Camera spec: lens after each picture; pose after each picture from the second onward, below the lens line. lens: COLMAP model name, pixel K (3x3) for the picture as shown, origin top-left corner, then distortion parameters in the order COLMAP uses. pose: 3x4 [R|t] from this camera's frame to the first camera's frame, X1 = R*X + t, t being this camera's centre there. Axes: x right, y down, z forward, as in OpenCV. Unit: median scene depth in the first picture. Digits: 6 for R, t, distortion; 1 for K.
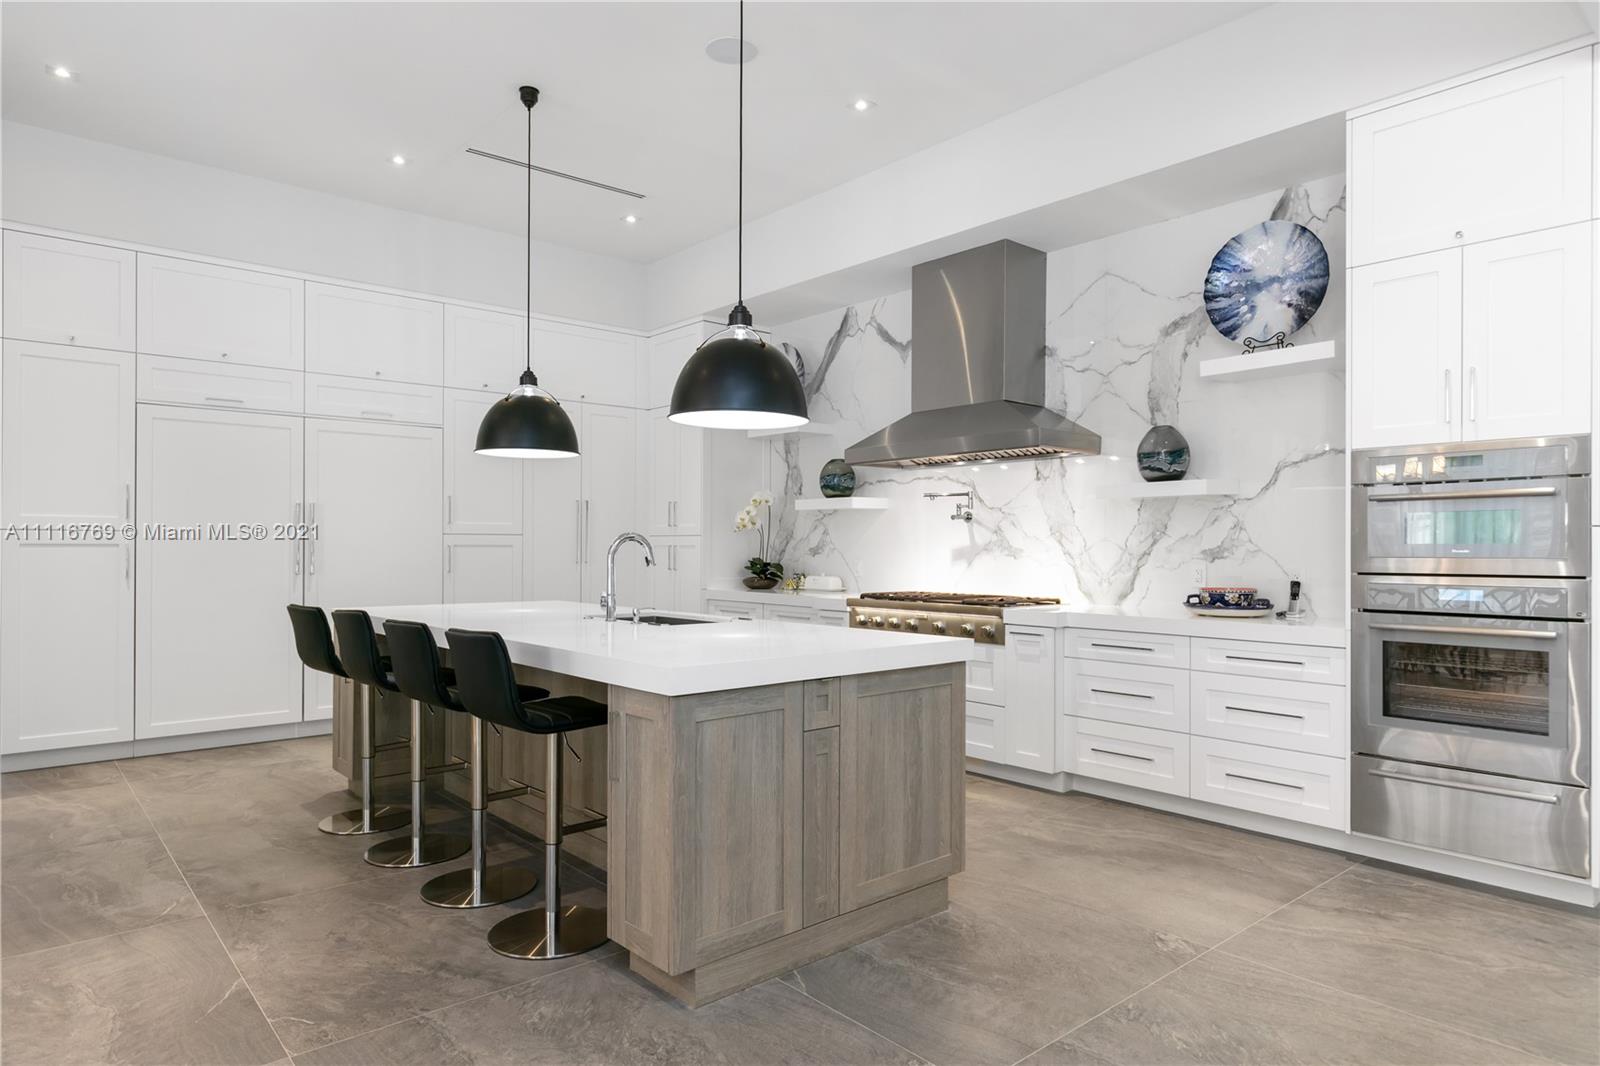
lens RADIAL K [[941.3, 0, 793.6], [0, 941.3, 542.3], [0, 0, 1]] dist [0.002518, 0.001015]
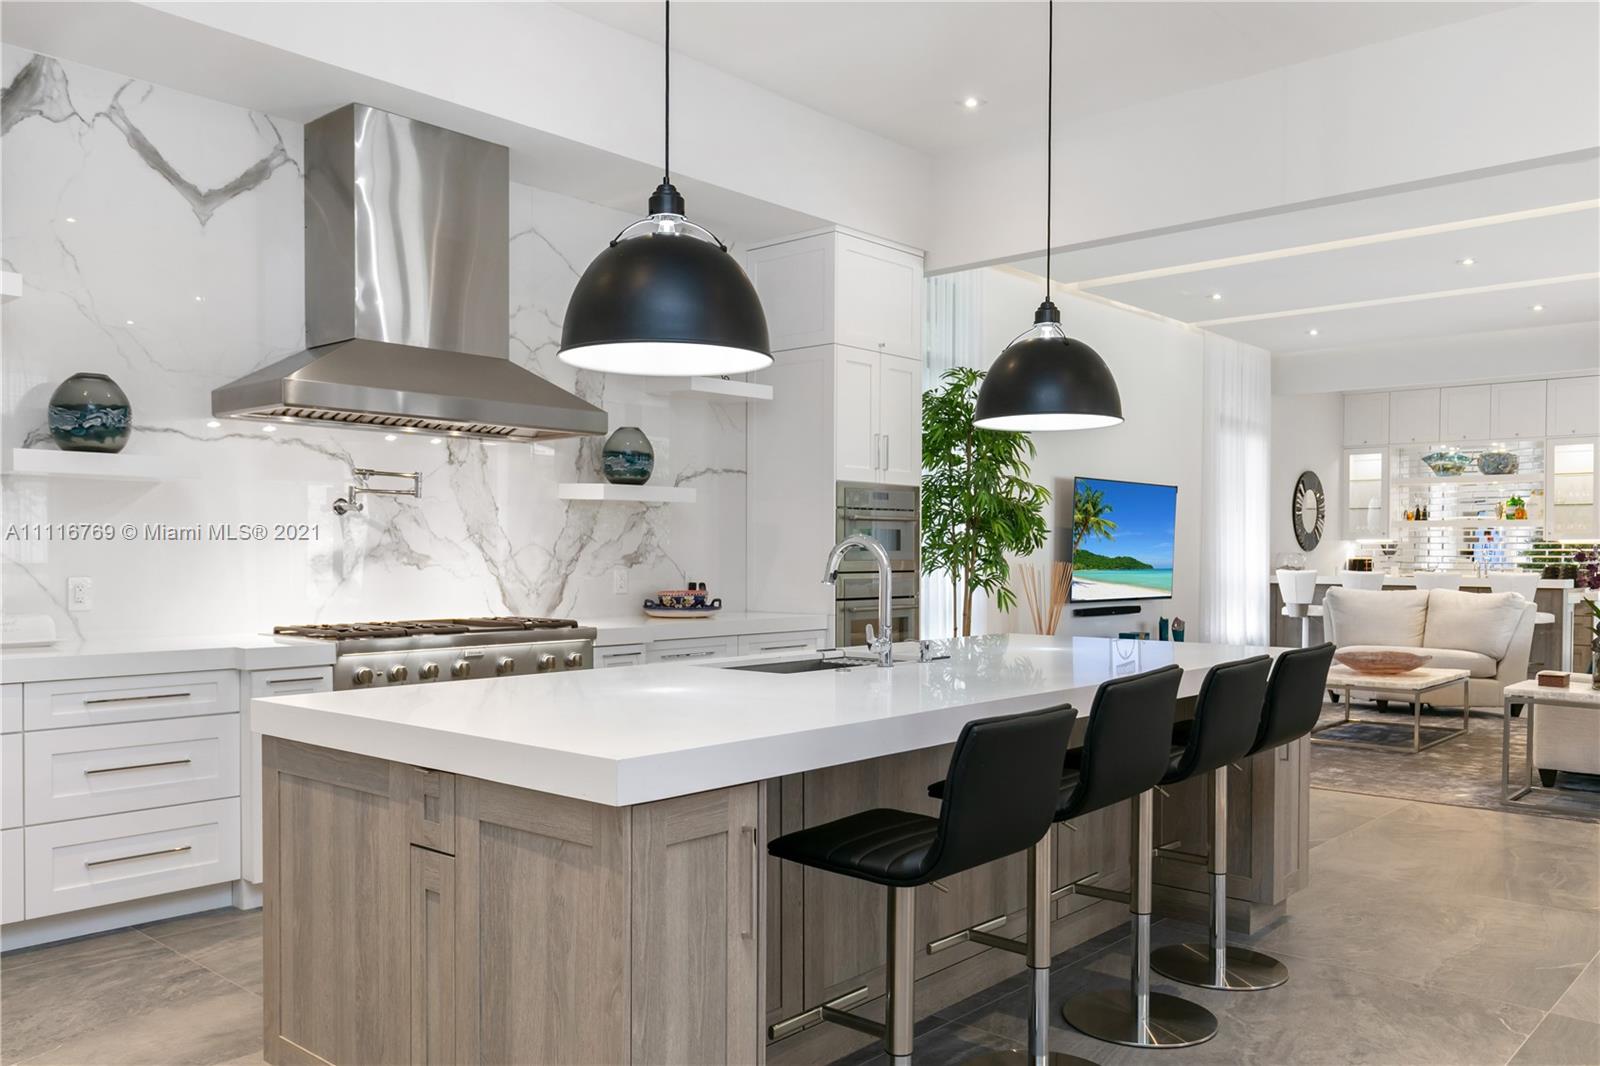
lens RADIAL K [[1242.9, 0, 798.3], [0, 1242.9, 579.0], [0, 0, 1]] dist [0.000835, 0.000300]
pose [[-0.126645, -0.024450, 0.991647, -0.974416], [-0.007870, 0.999689, 0.023644, 0.000626], [-0.991917, -0.004810, -0.126798, 1.077511]]
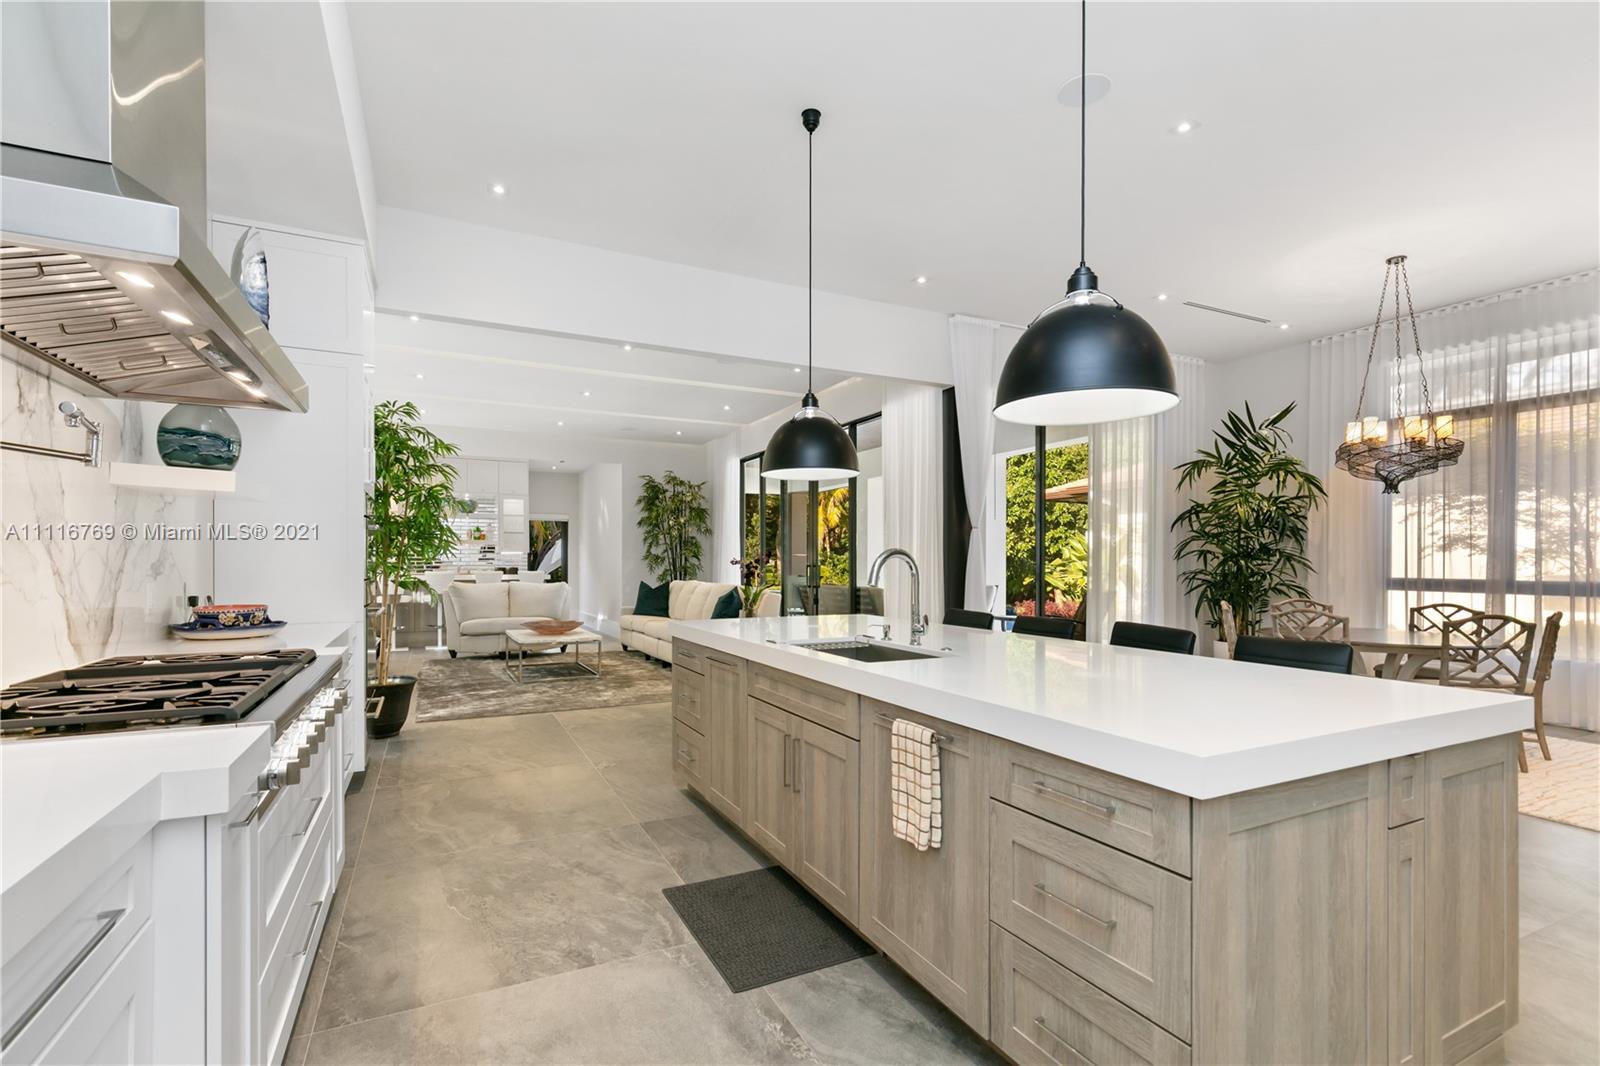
lens RADIAL K [[734.4, 0, 794.6], [0, 734.4, 566.0], [0, 0, 1]] dist [0.009379, -0.000473]
pose [[-0.968275, -0.008057, 0.249756, -0.237453], [-0.007808, 0.999968, 0.001991, 0.004916], [-0.249764, -0.000022, -0.968307, 1.586927]]
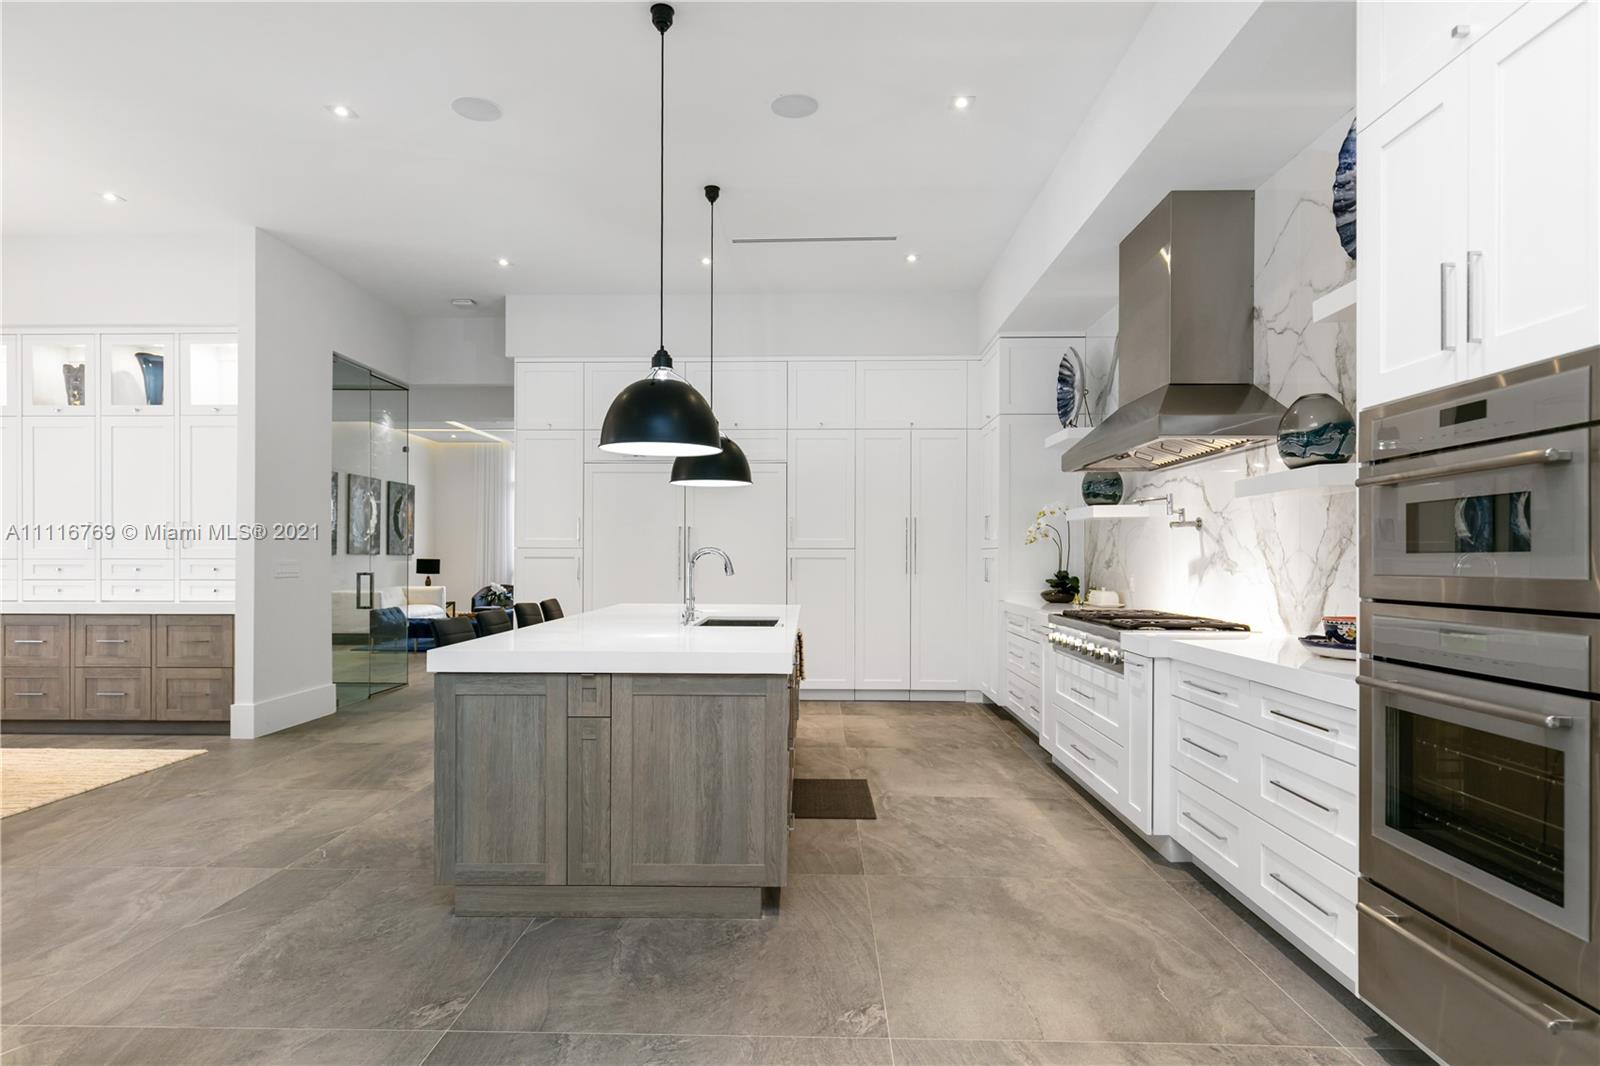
lens RADIAL K [[870.0, 0, 794.2], [0, 870.0, 553.3], [0, 0, 1]] dist [0.000884, 0.000774]
pose [[0.742230, -0.004082, -0.670133, 0.594788], [0.002348, 0.999991, -0.003491, 0.001707], [0.670141, 0.001018, 0.742233, 0.243650]]
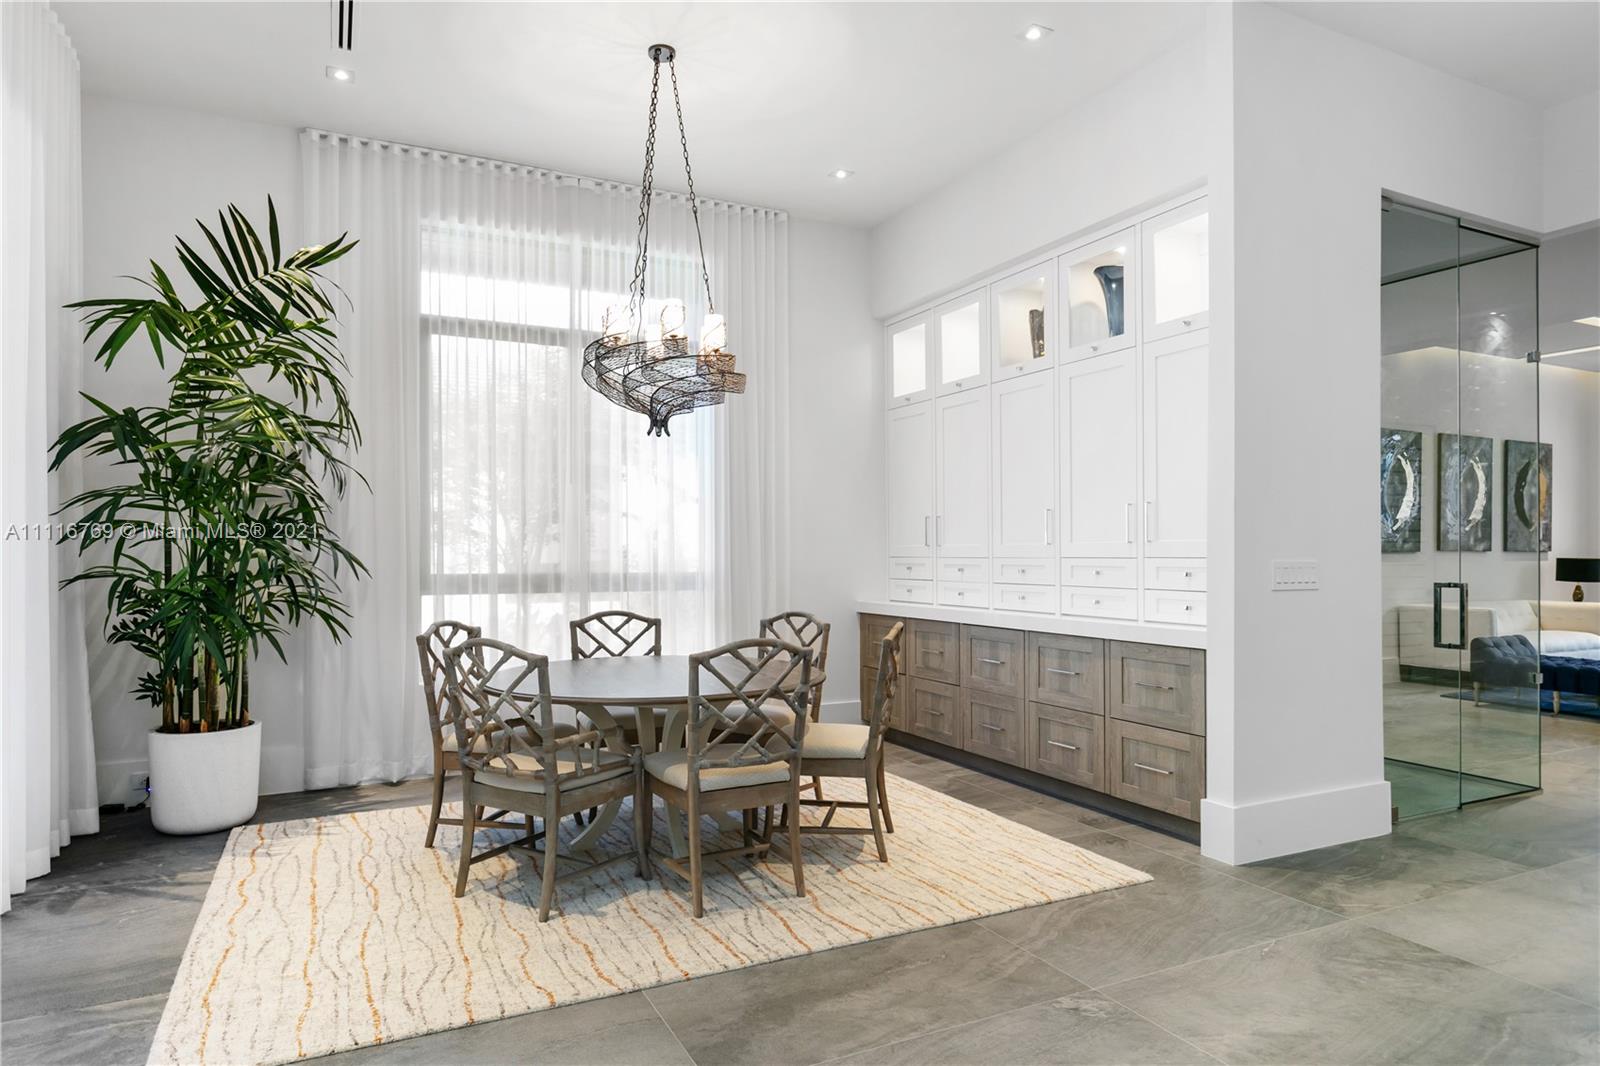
lens RADIAL K [[944.7, 0, 794.6], [0, 944.7, 551.2], [0, 0, 1]] dist [0.001028, -0.000638]
pose [[-0.247369, -0.005847, -0.968904, -0.004832], [0.002277, 0.999976, -0.006616, 0.002101], [0.968919, -0.003843, -0.247349, 0.511858]]
